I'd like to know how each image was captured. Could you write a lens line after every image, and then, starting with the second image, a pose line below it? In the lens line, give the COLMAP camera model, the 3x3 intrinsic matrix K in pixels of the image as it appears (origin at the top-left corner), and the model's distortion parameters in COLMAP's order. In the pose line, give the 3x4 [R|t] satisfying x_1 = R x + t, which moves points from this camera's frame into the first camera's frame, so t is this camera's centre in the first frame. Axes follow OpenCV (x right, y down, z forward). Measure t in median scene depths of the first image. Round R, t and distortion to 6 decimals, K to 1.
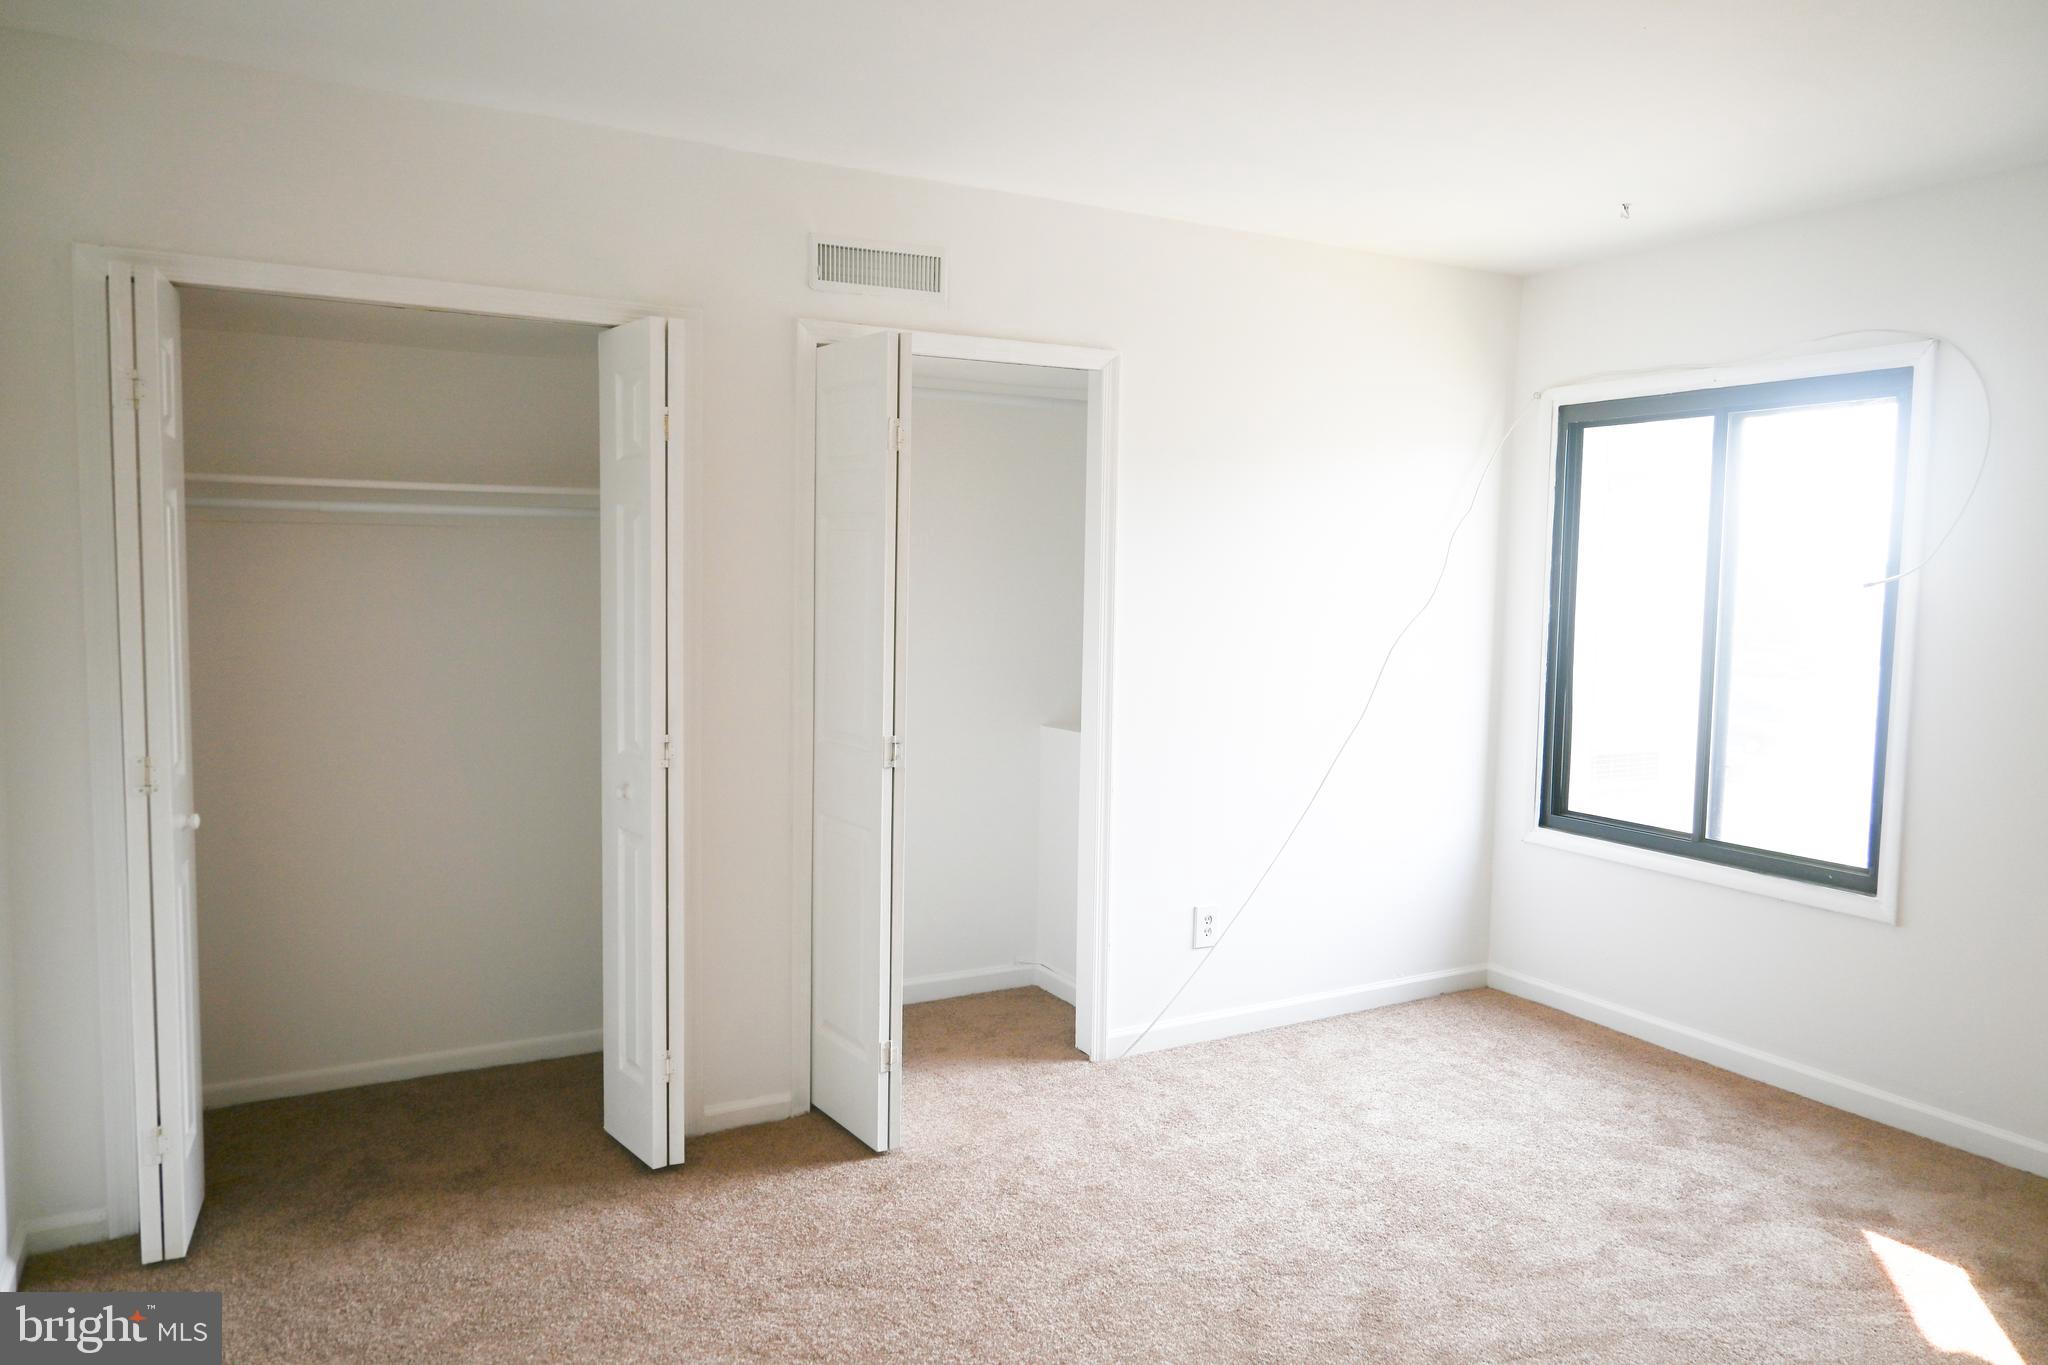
lens RADIAL K [[1400.7, 0, 1031.1], [0, 1400.7, 680.9], [0, 0, 1]] dist [-0.003071, 0.003559]
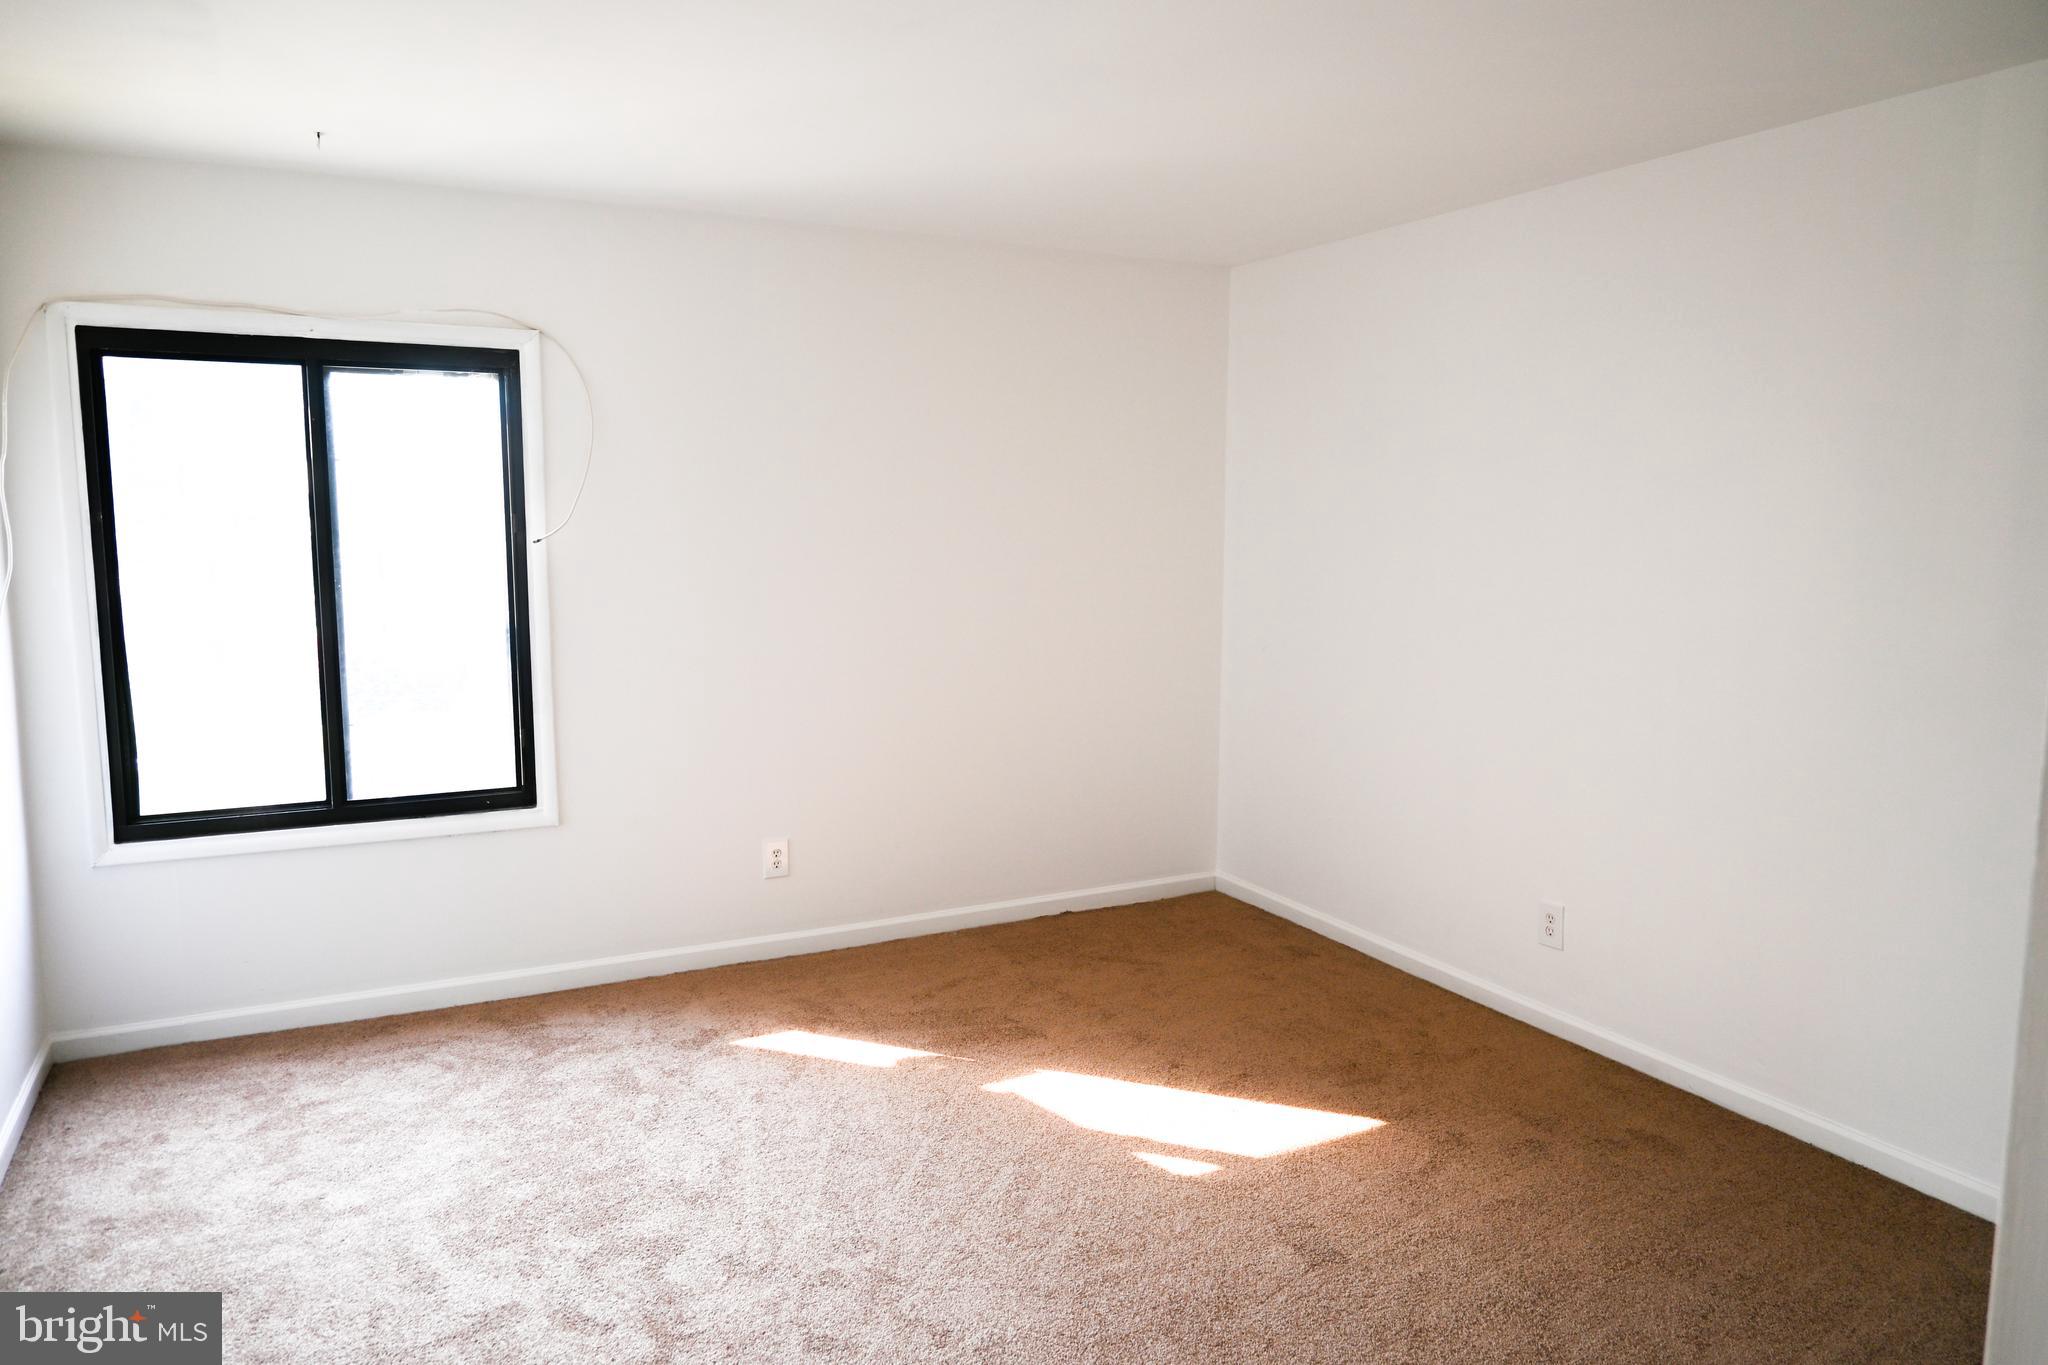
lens RADIAL K [[1400.7, 0, 1034.7], [0, 1400.7, 681.4], [0, 0, 1]] dist [-0.003071, 0.003559]
pose [[0.042572, -0.139852, 0.989257, -0.497239], [0.075756, 0.987756, 0.136380, -0.073659], [-0.996217, 0.069136, 0.052645, 0.497094]]
